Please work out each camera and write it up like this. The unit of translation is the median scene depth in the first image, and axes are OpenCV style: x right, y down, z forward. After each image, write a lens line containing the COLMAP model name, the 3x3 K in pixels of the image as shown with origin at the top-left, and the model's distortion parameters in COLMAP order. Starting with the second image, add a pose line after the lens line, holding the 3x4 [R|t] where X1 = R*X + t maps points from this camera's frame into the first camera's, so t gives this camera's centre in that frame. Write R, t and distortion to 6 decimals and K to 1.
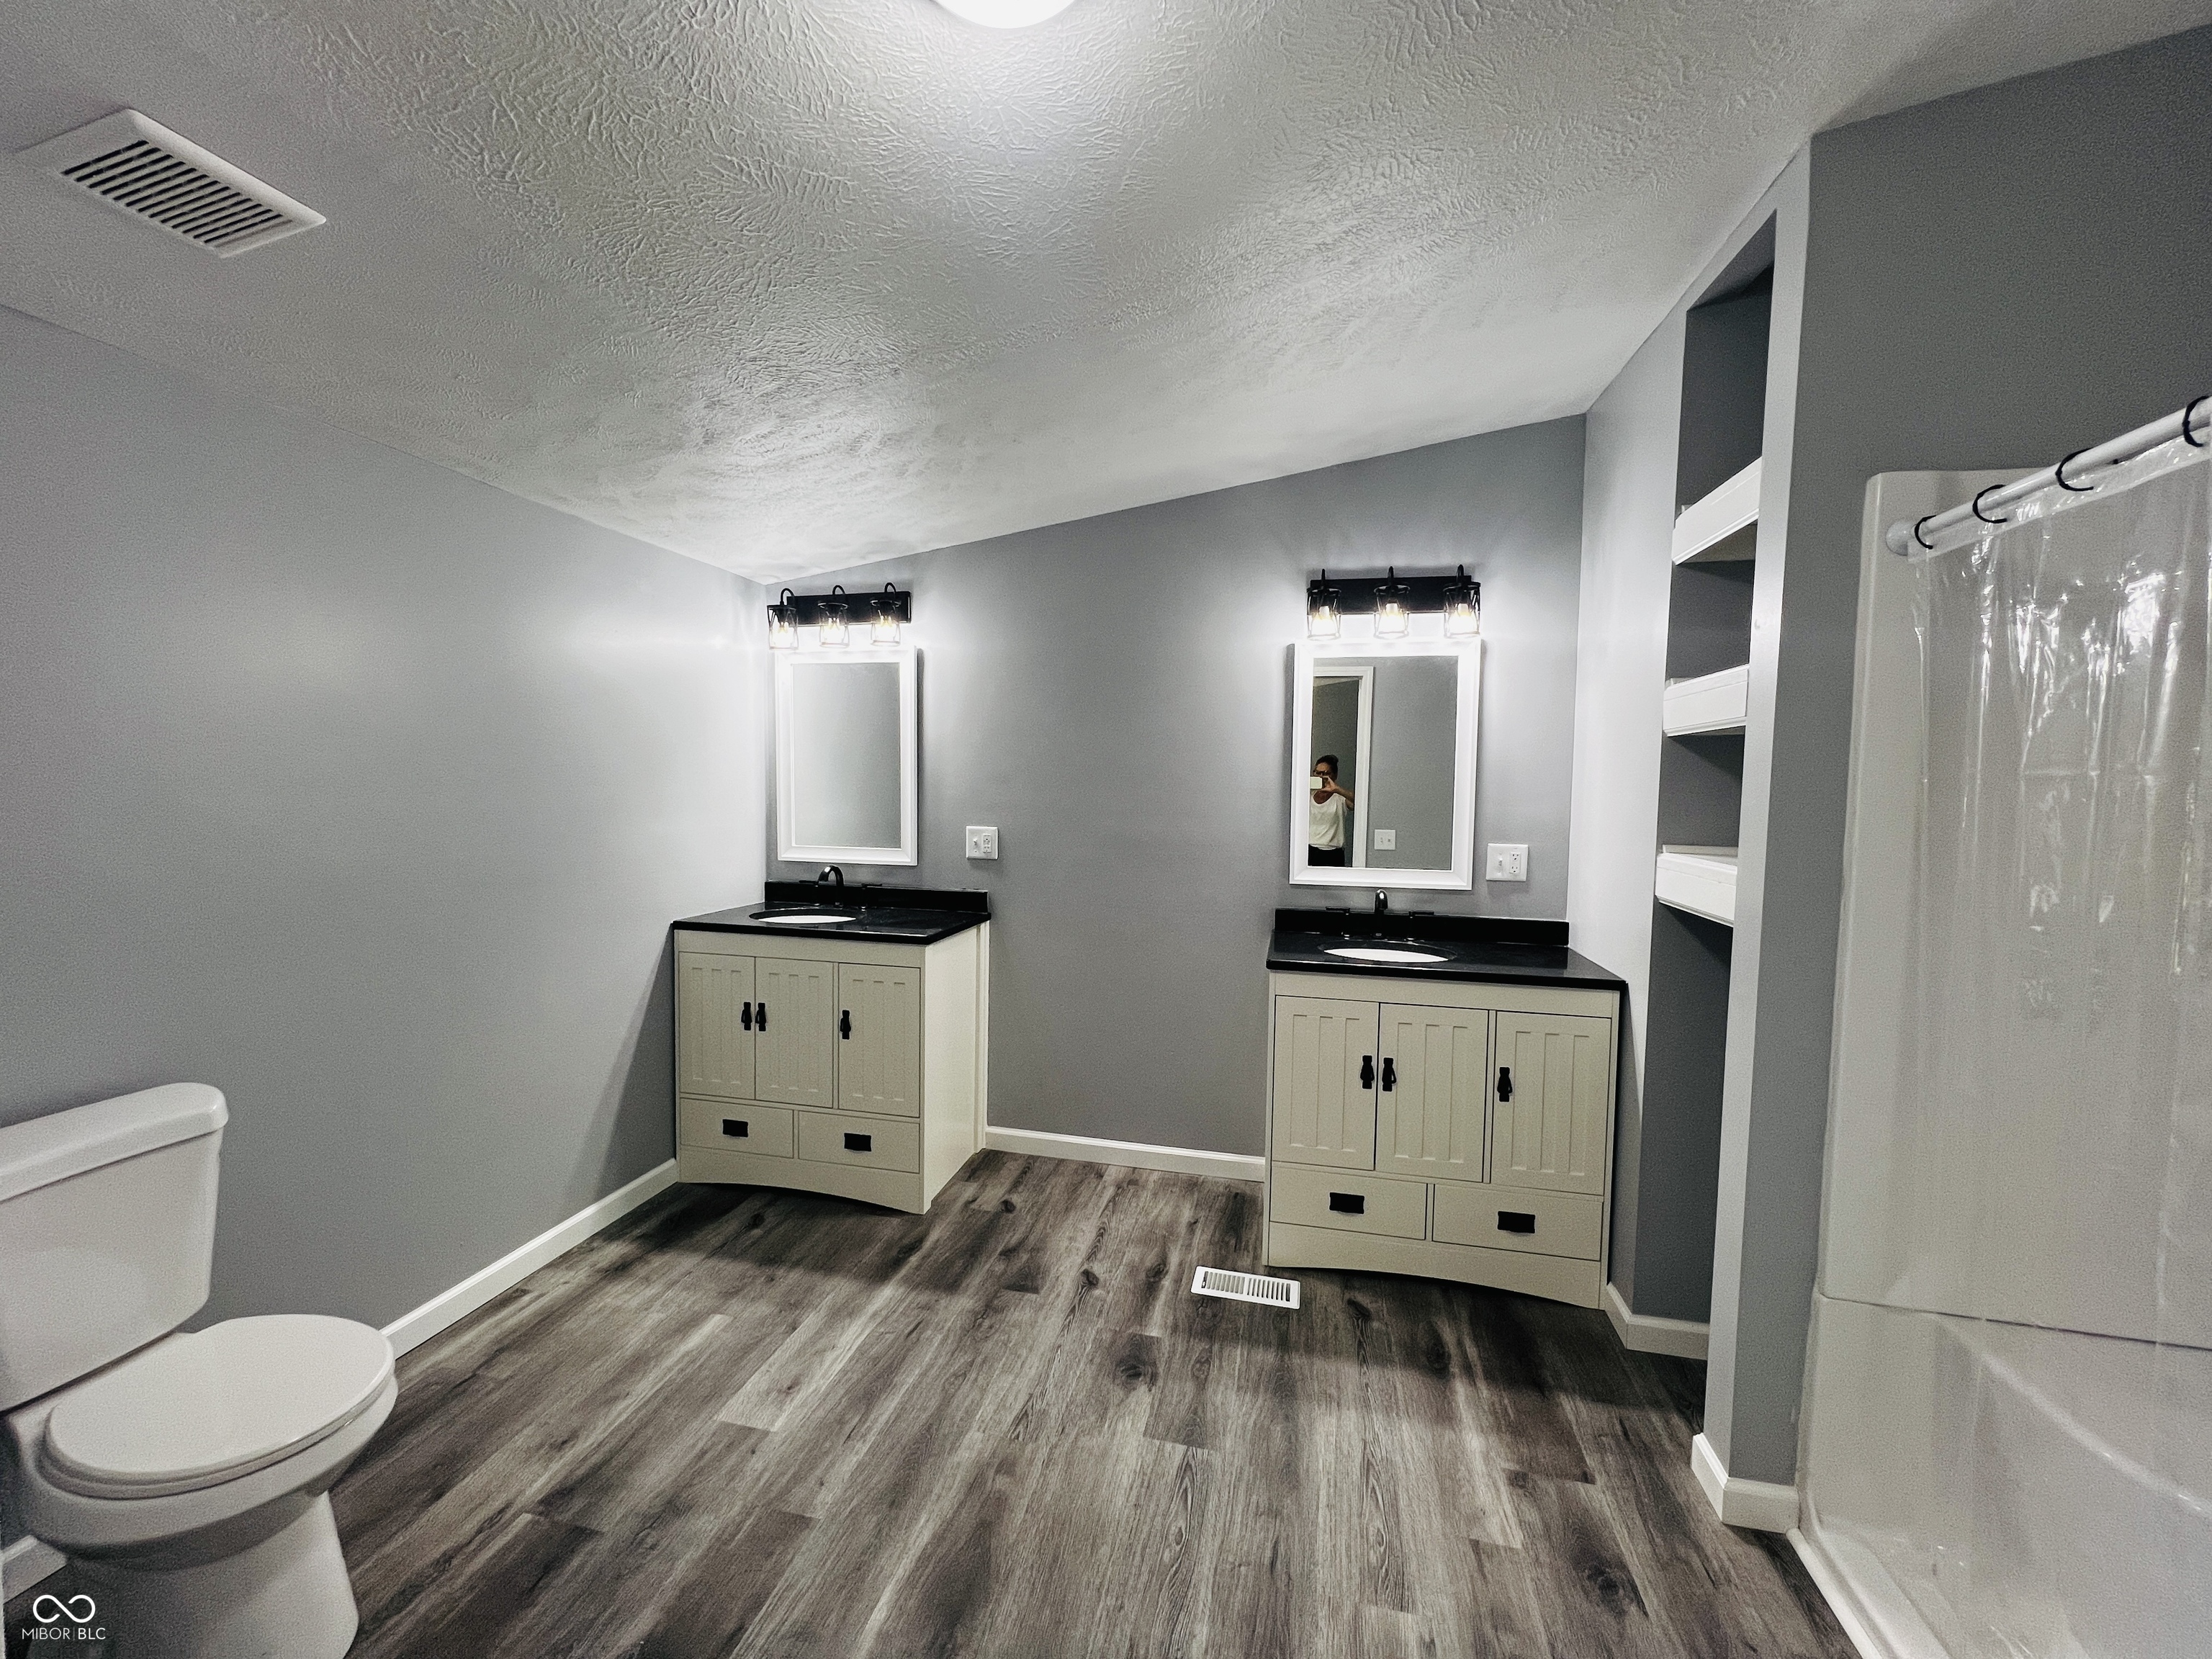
lens RADIAL K [[887.2, 0, 1101.1], [0, 887.2, 830.6], [0, 0, 1]] dist [-0.002821, 0.000834]
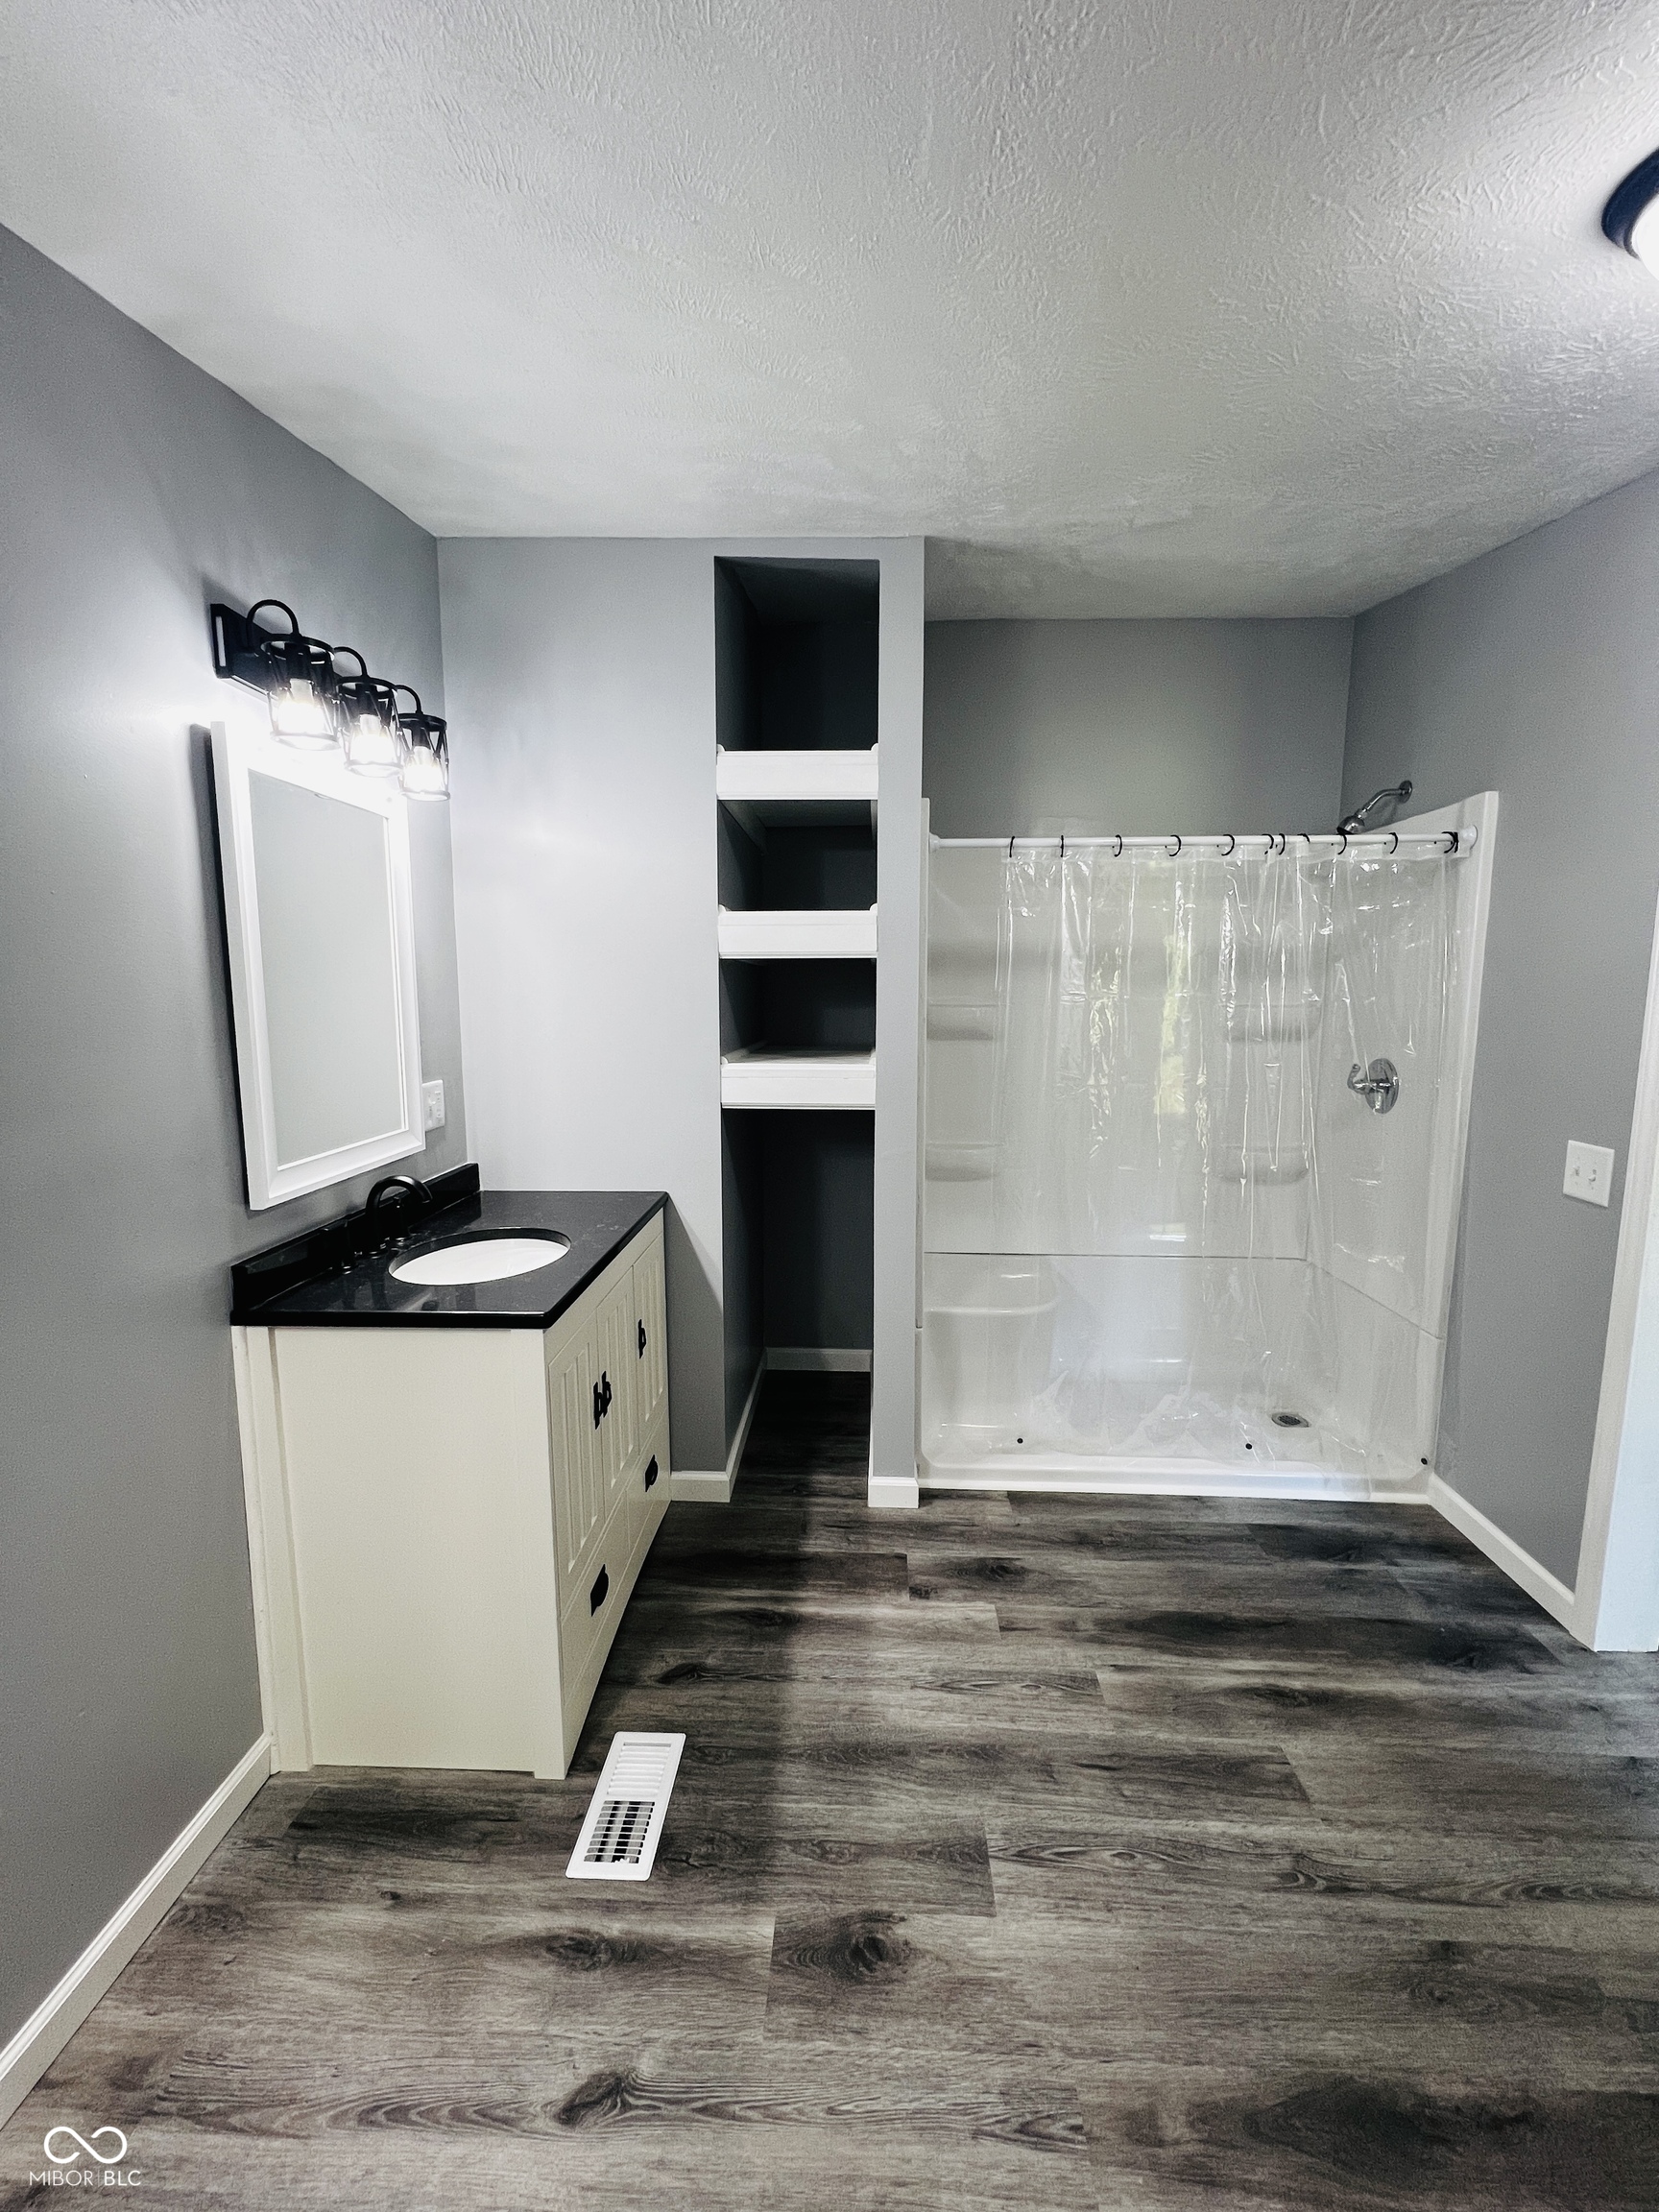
lens RADIAL K [[887.2, 0, 831.9], [0, 887.2, 1102.7], [0, 0, 1]] dist [-0.002821, 0.000834]
pose [[-0.184253, -0.140024, 0.972854, -0.412707], [0.049247, 0.987242, 0.151422, -0.076351], [-0.981644, 0.075810, -0.175007, 0.911534]]
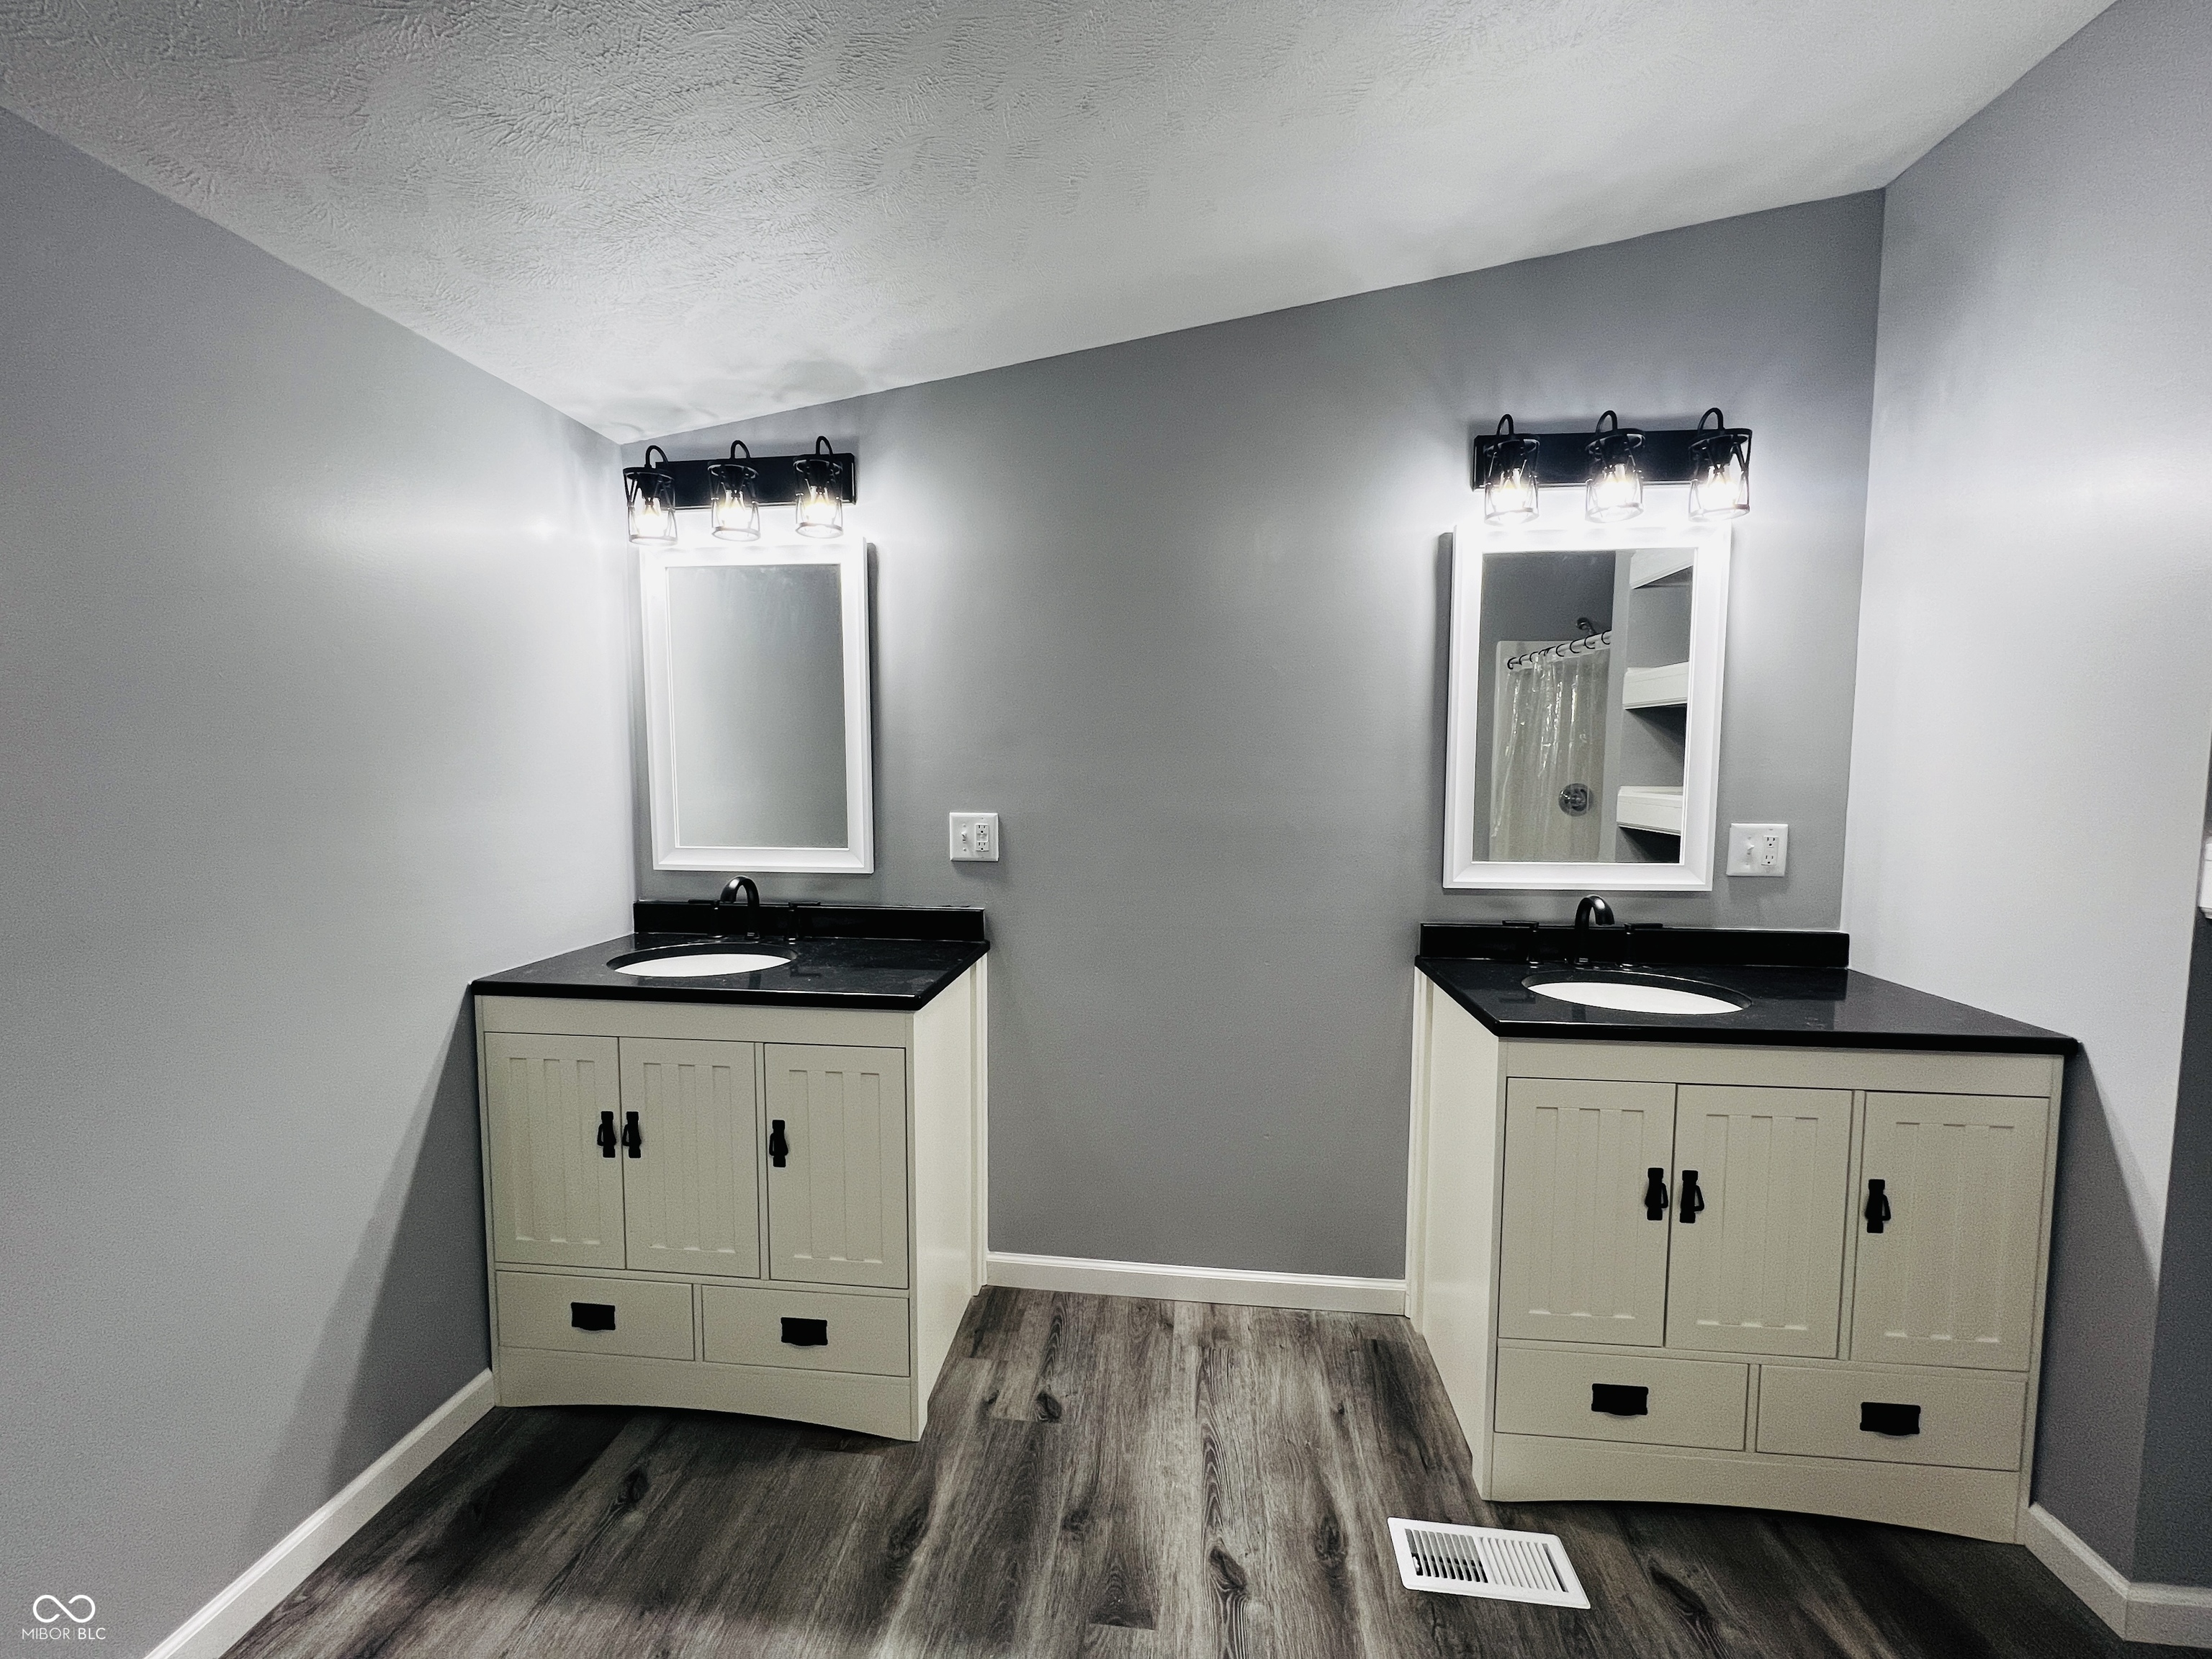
lens RADIAL K [[886.2, 0, 1102.2], [0, 886.2, 828.9], [0, 0, 1]] dist [-0.002523, 0.000350]
pose [[0.992681, -0.021642, 0.118812, -0.154694], [0.019290, 0.999595, 0.020912, -0.005681], [-0.119217, -0.018467, 0.992697, 0.428170]]
